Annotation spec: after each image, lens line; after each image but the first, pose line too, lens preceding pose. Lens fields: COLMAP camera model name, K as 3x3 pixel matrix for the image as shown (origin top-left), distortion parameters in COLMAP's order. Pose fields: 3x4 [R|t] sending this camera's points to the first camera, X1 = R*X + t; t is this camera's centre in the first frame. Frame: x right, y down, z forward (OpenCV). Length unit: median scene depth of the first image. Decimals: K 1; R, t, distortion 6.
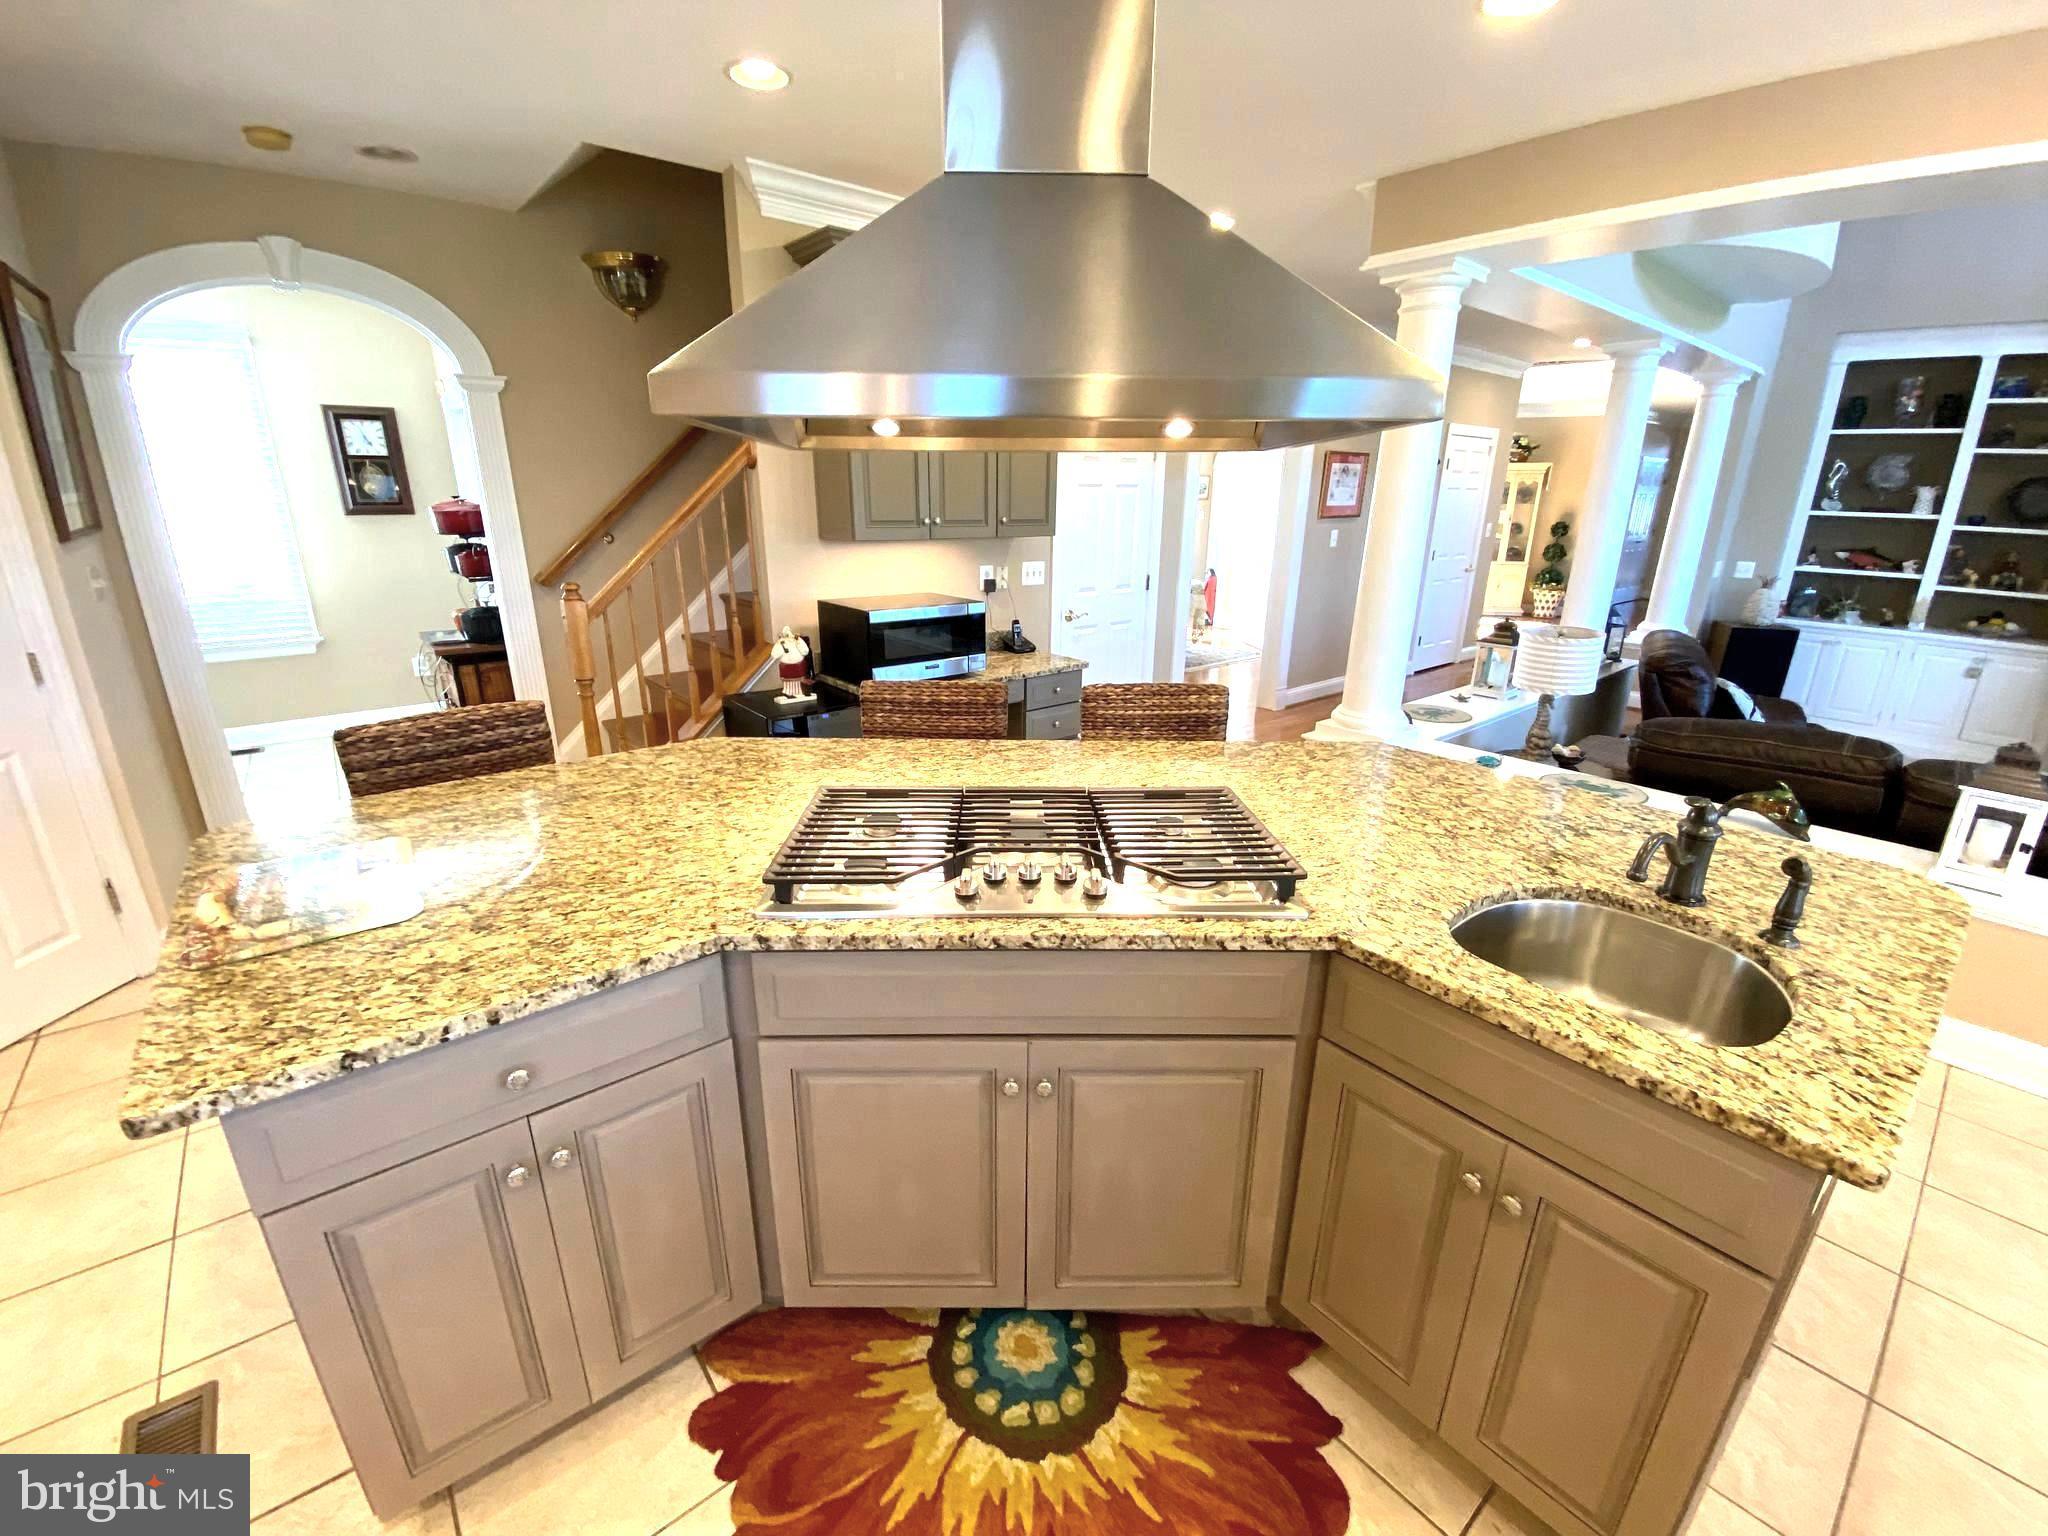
lens RADIAL K [[822.4, 0, 1008.6], [0, 822.4, 769.4], [0, 0, 1]] dist [0.000162, -0.014199]
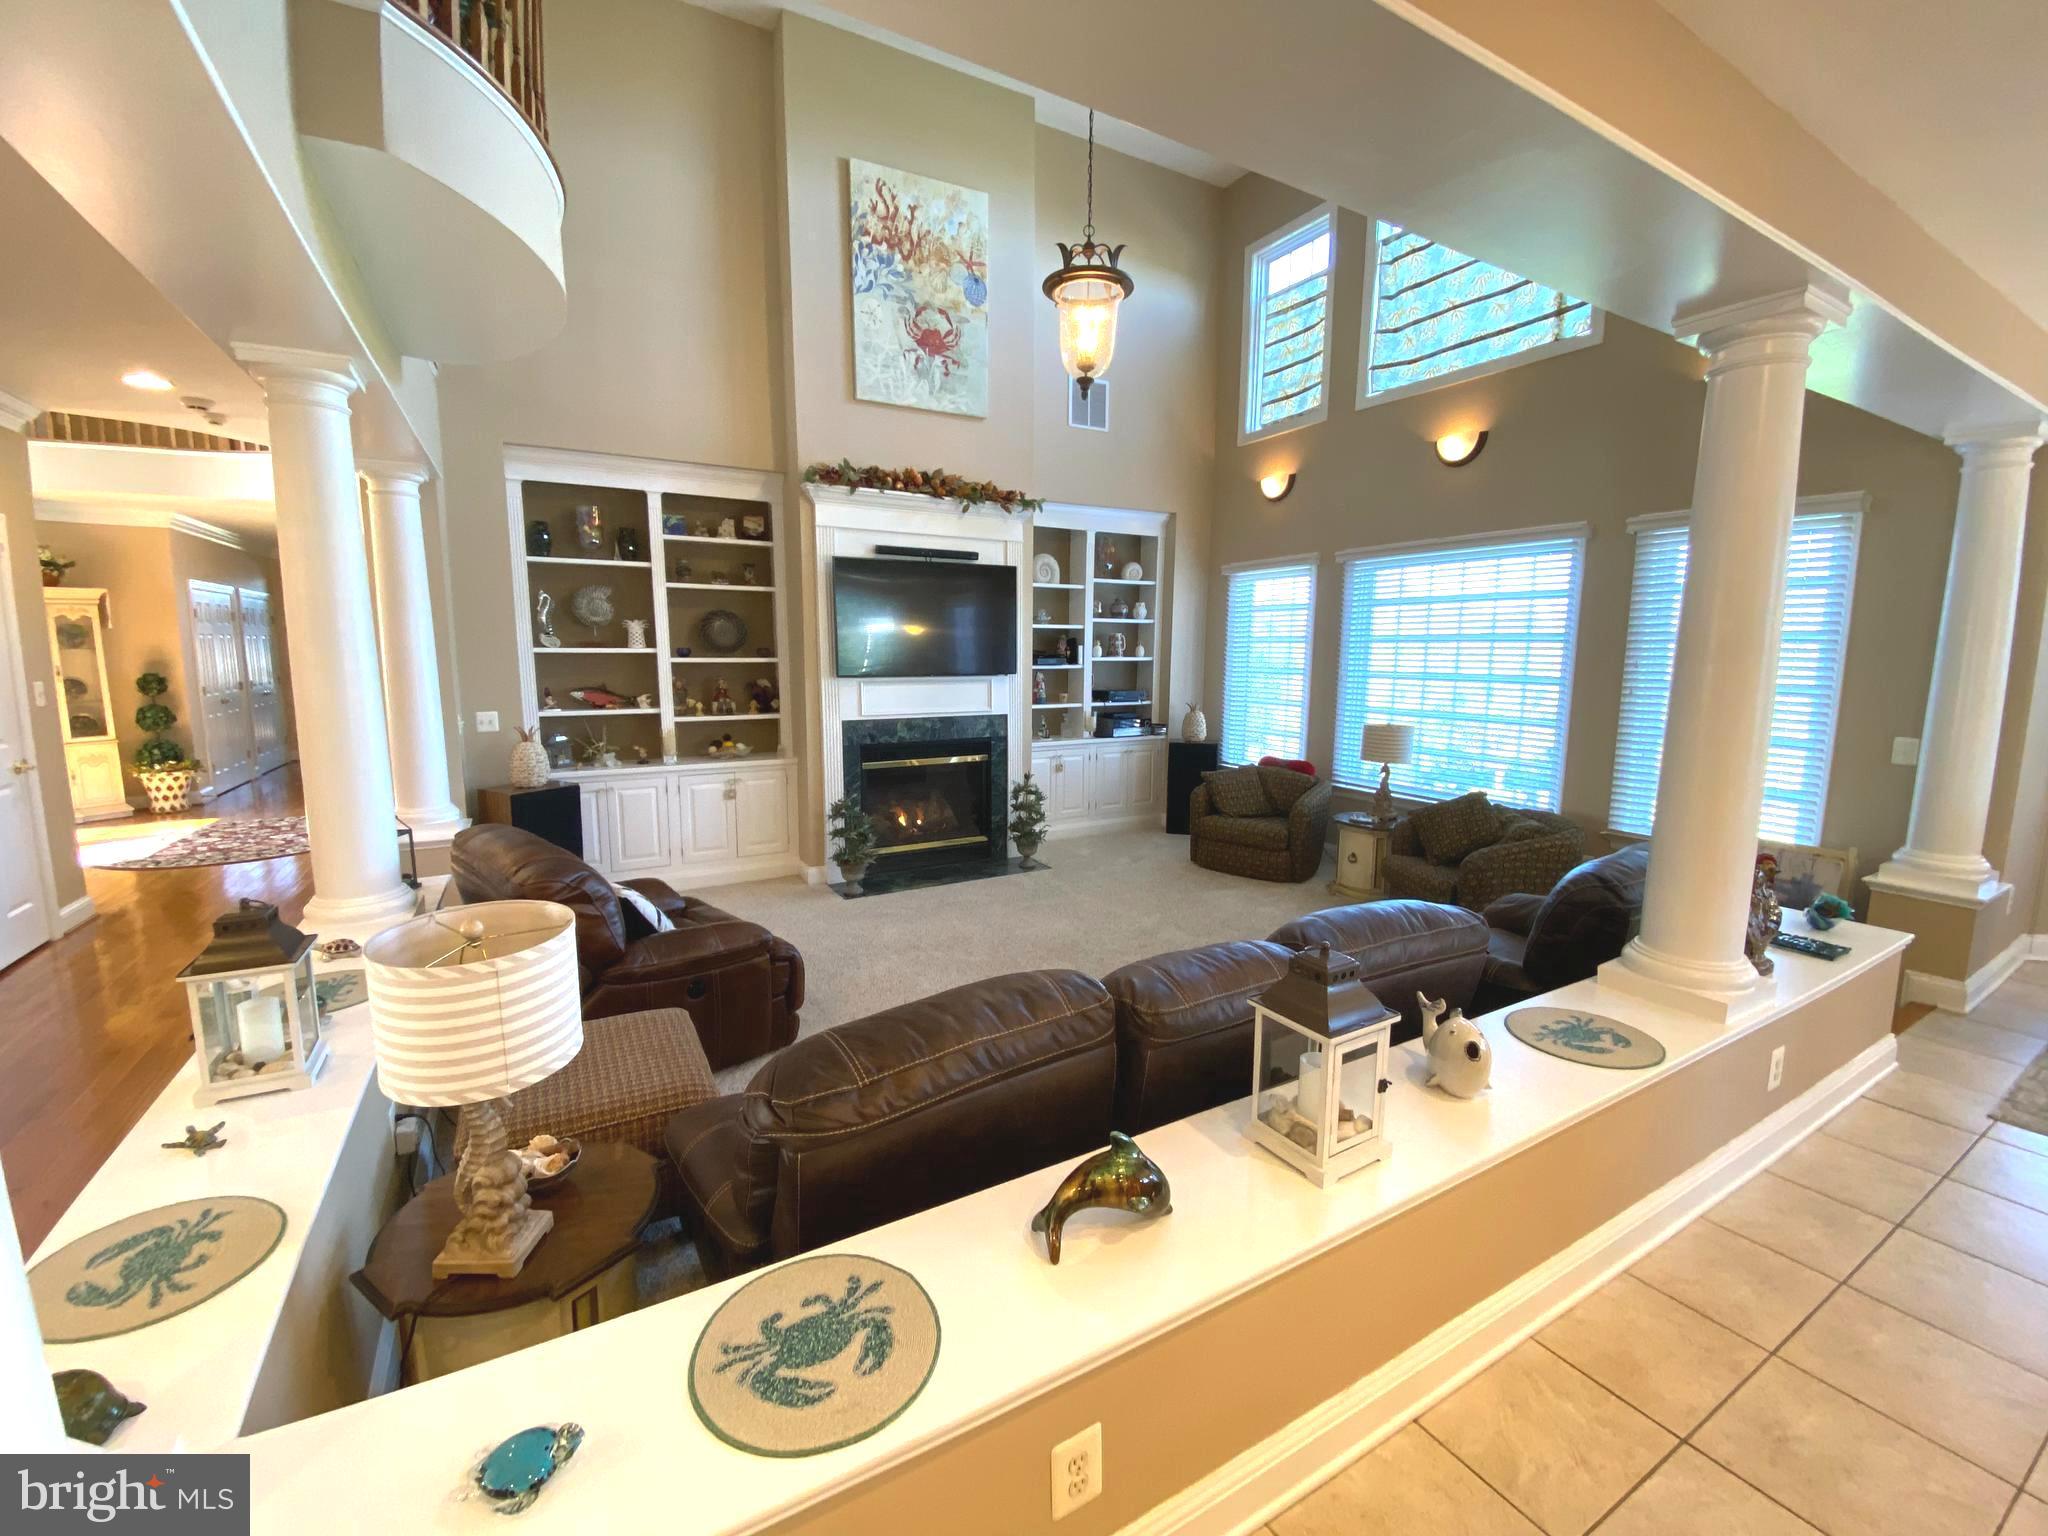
lens RADIAL K [[825.1, 0, 1013.4], [0, 825.1, 772.0], [0, 0, 1]] dist [0.038433, -0.032263]
pose [[0.163477, -0.141172, 0.976394, 0.207971], [0.306412, 0.948027, 0.085768, -0.122102], [-0.937756, 0.285158, 0.198237, 0.409316]]
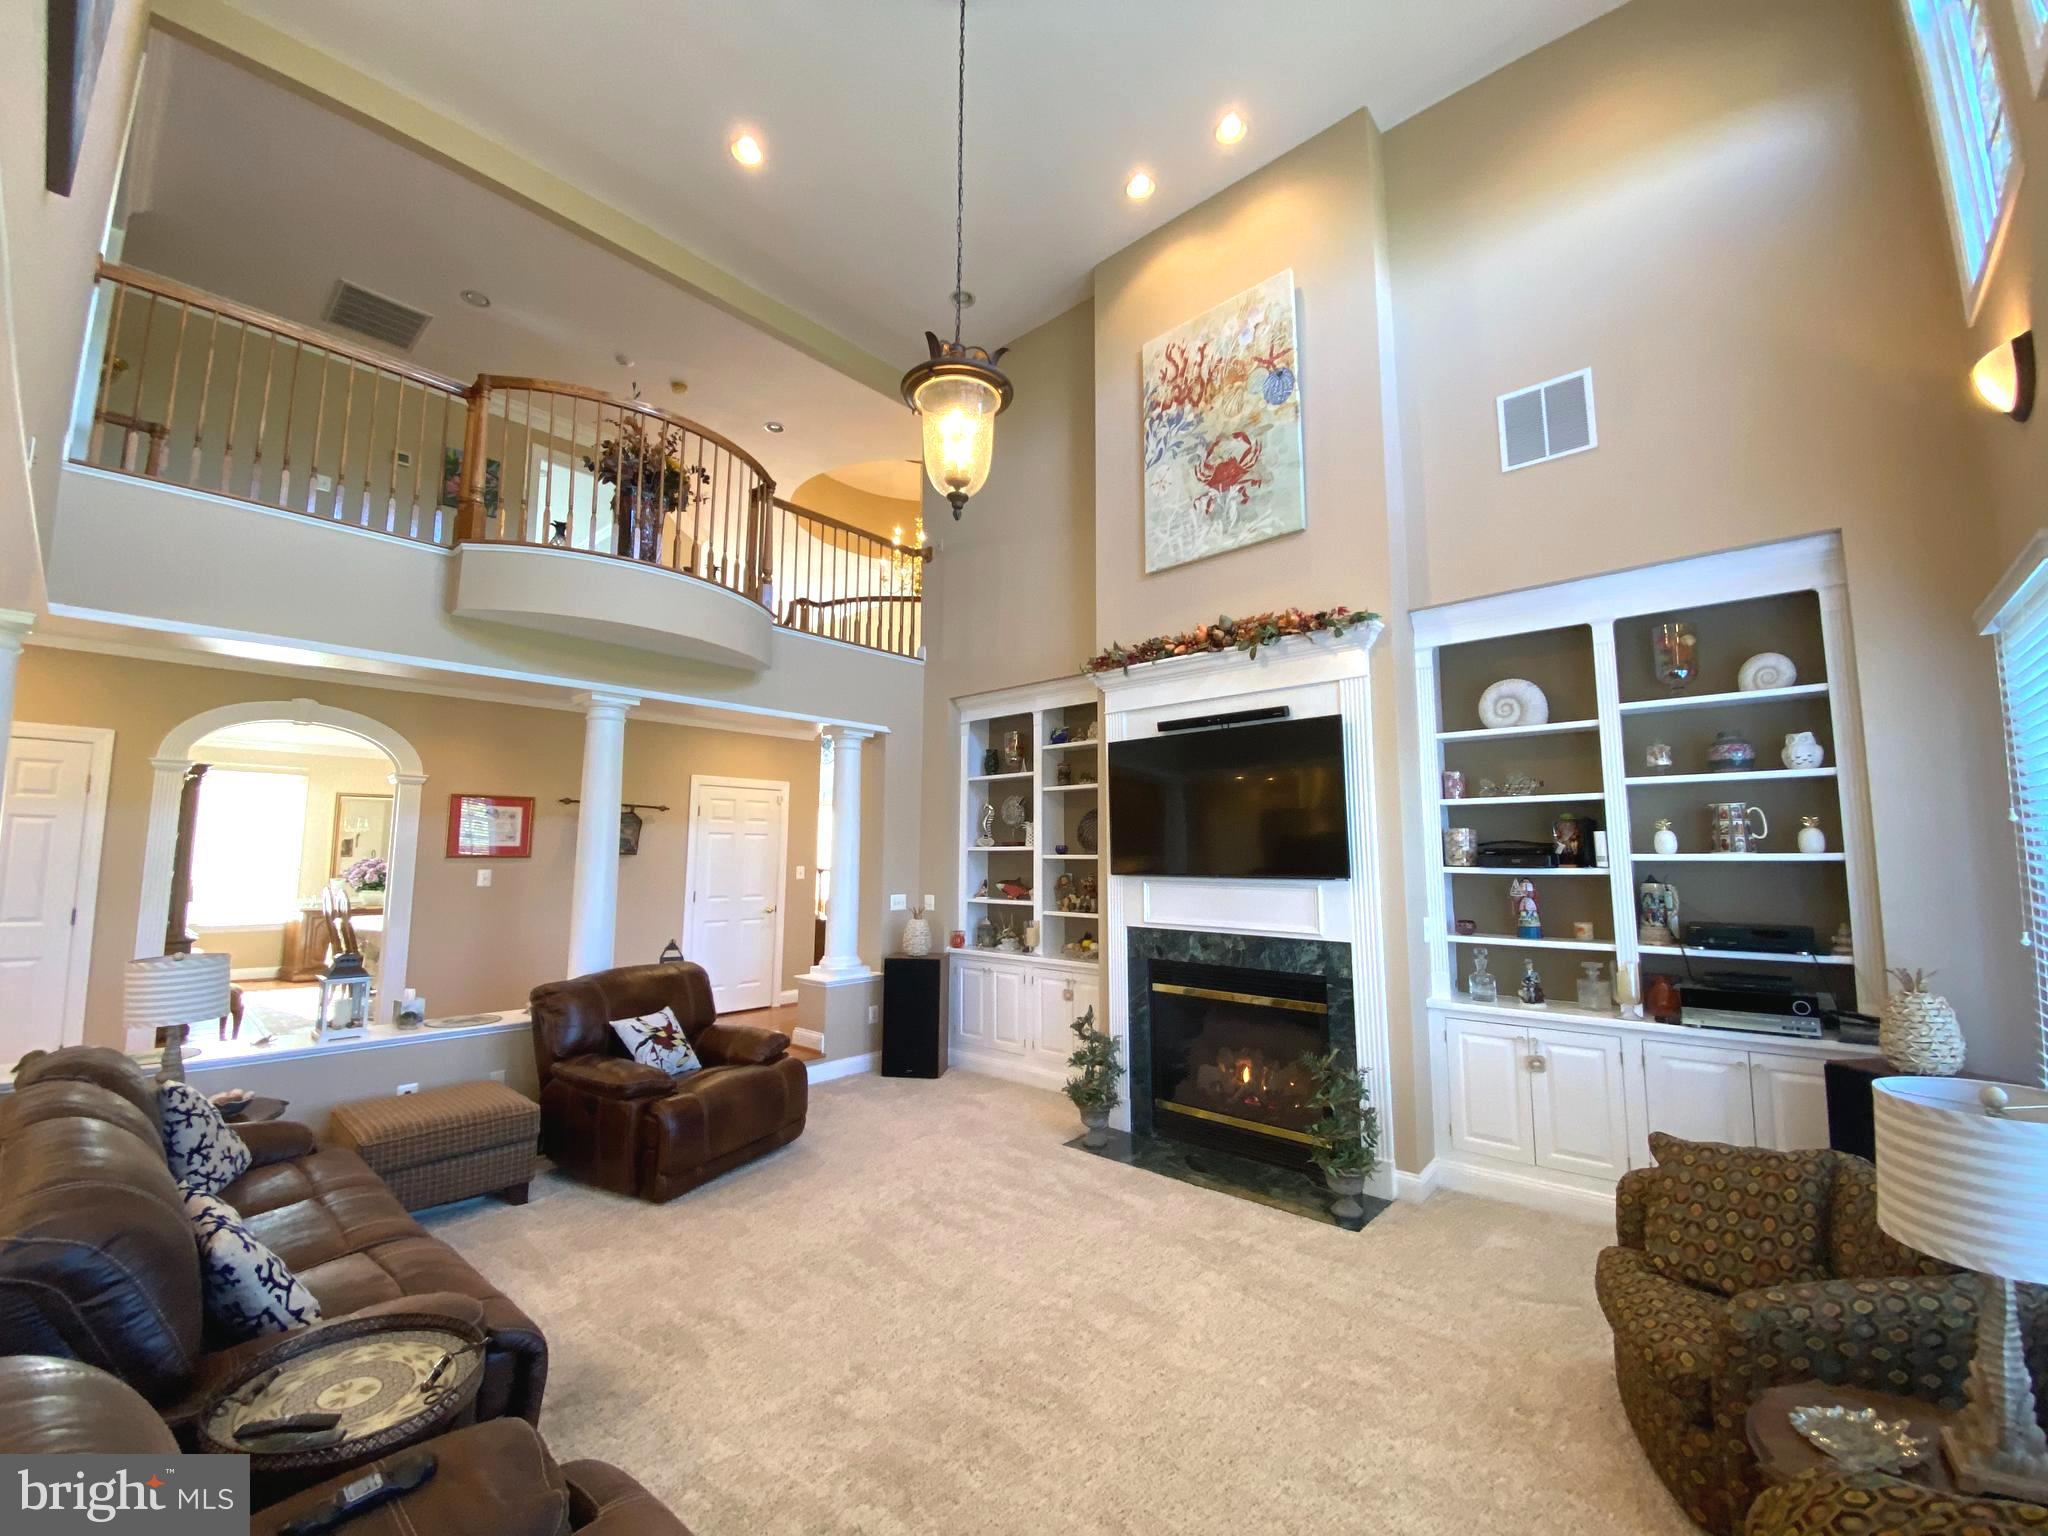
lens RADIAL K [[825.1, 0, 1013.4], [0, 825.1, 772.0], [0, 0, 1]] dist [0.038433, -0.032263]
pose [[0.987385, 0.016987, 0.157426, 0.923355], [0.048780, 0.913240, -0.404492, 0.039881], [-0.150638, 0.407068, 0.900890, -0.048034]]
